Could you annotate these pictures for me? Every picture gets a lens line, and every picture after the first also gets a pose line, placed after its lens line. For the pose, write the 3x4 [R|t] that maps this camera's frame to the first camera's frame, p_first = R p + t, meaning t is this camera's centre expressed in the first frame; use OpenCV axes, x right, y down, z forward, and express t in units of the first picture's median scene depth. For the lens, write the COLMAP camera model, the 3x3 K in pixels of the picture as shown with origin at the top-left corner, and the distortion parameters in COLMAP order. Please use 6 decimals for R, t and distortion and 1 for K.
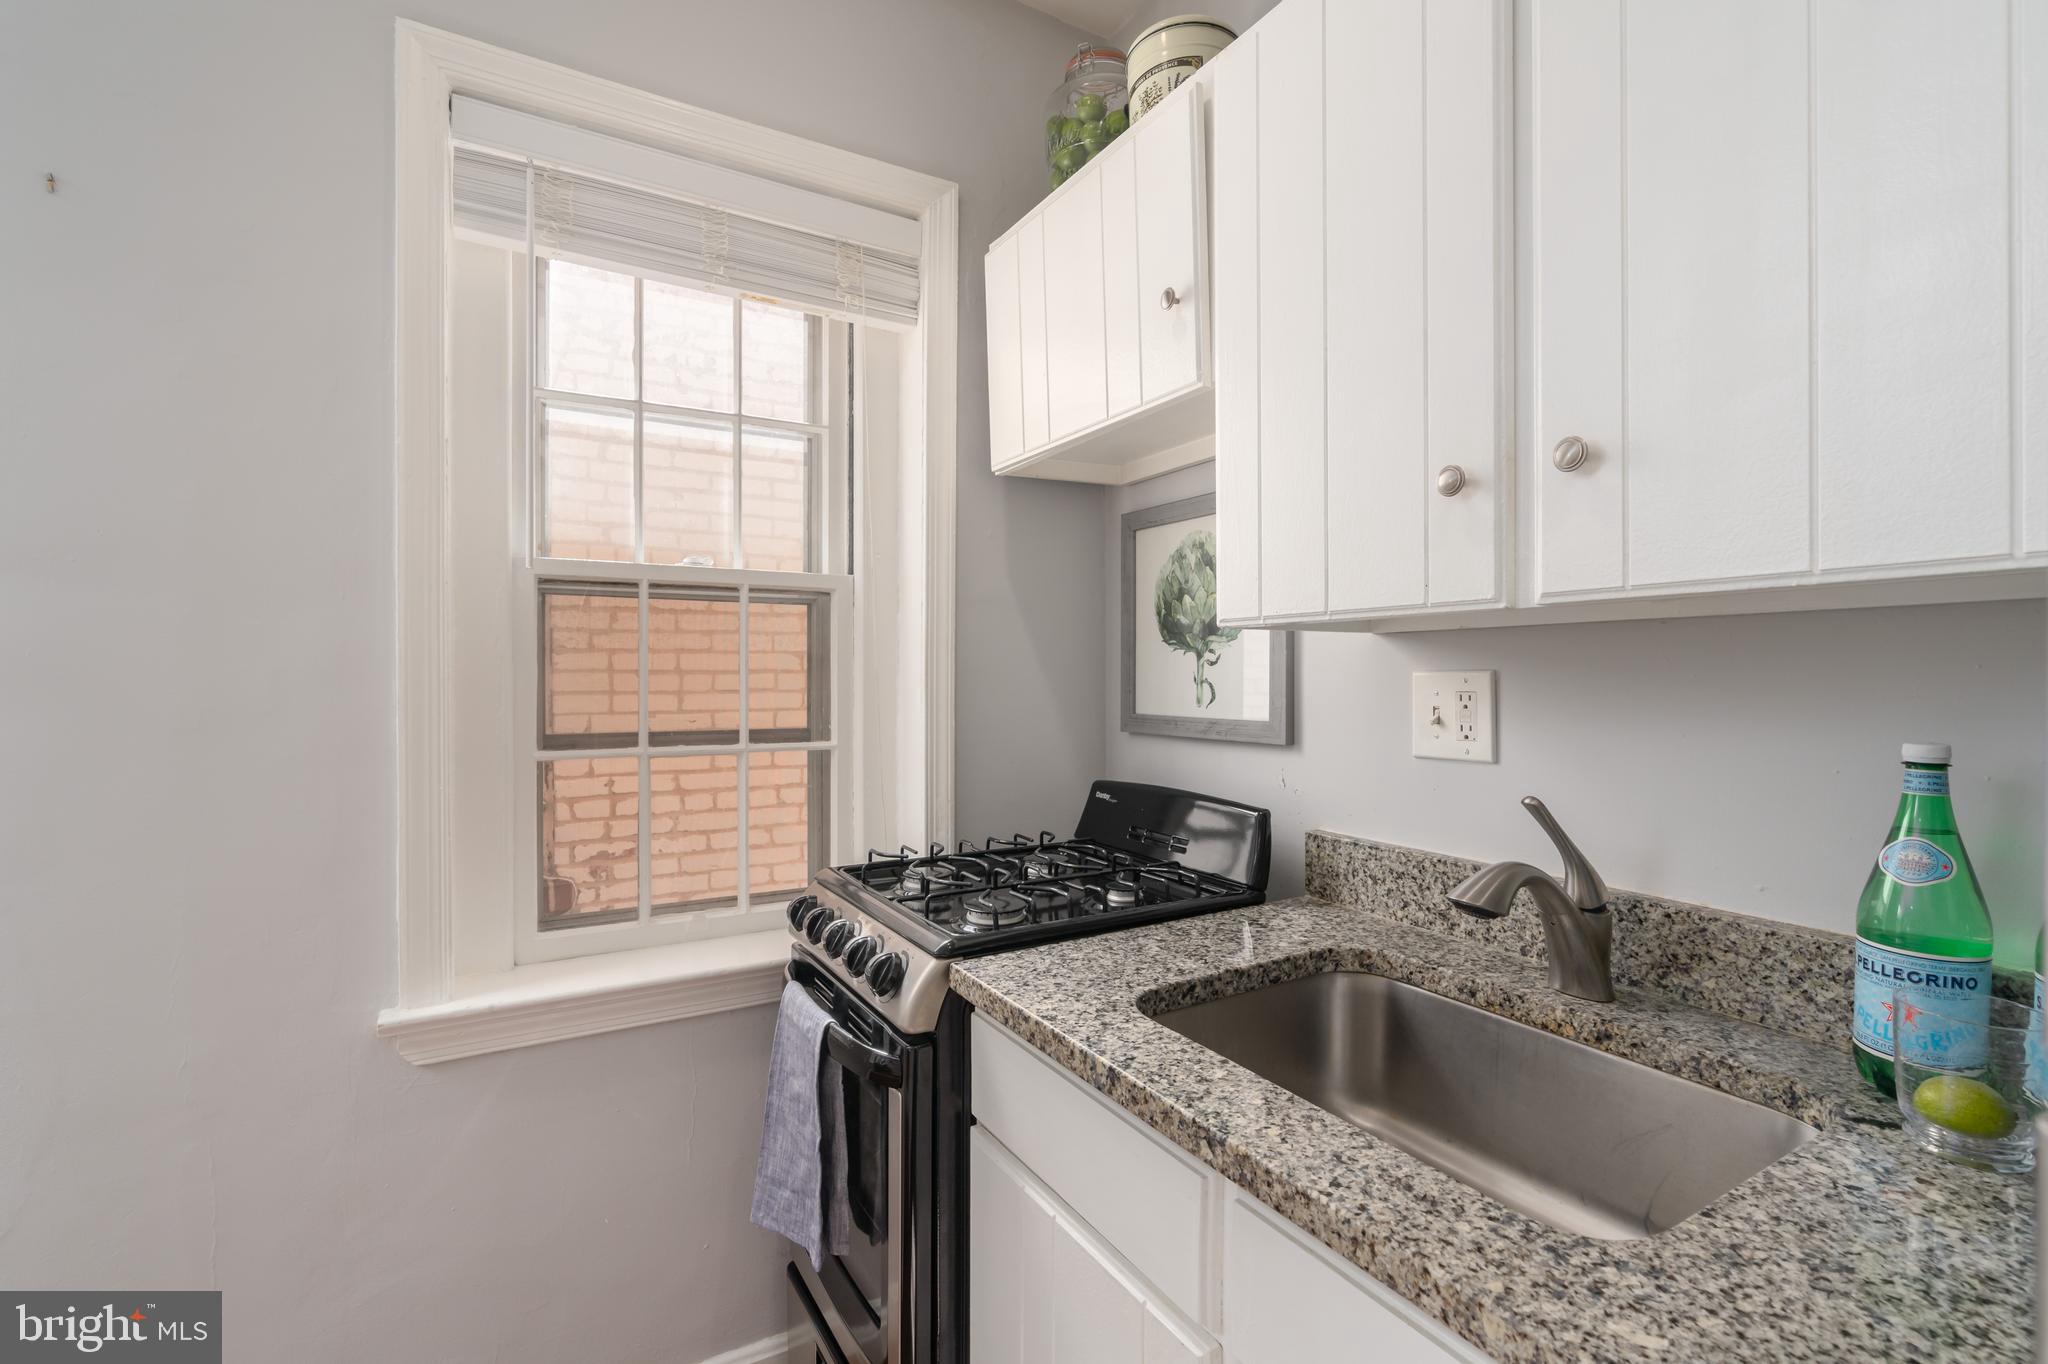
lens RADIAL K [[918.3, 0, 1027.1], [0, 918.3, 684.1], [0, 0, 1]] dist [-0.010524, 0.003975]
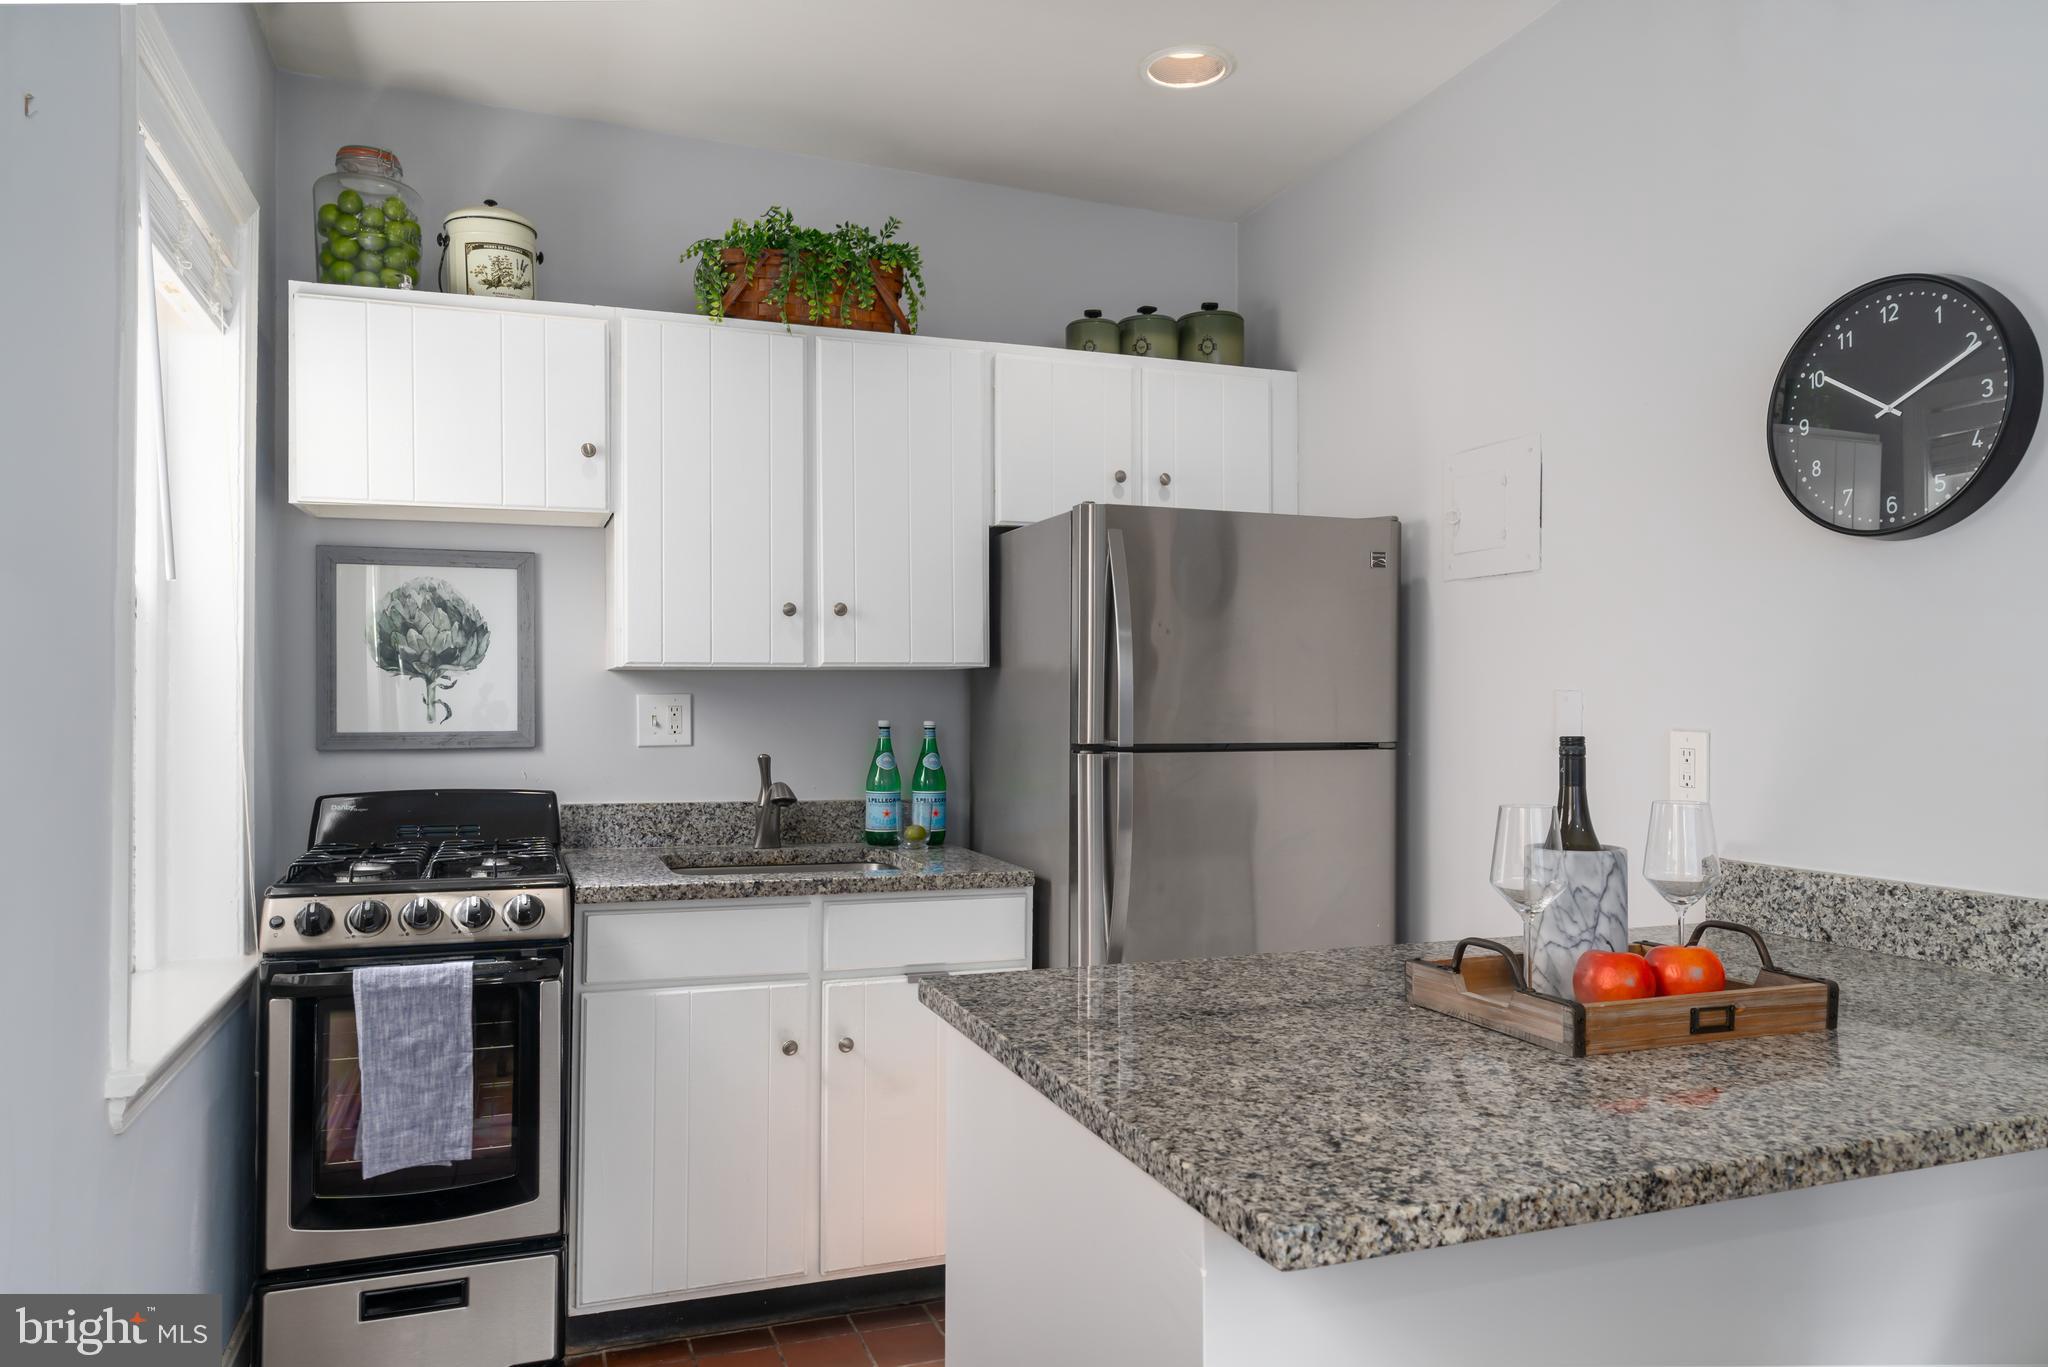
lens RADIAL K [[1322.1, 0, 986.0], [0, 1322.1, 695.2], [0, 0, 1]] dist [-0.004337, 0.005168]
pose [[0.188906, 0.007396, 0.981967, -1.525725], [0.014100, 0.999848, -0.010243, 0.017786], [-0.981894, 0.015781, 0.188773, -0.047574]]
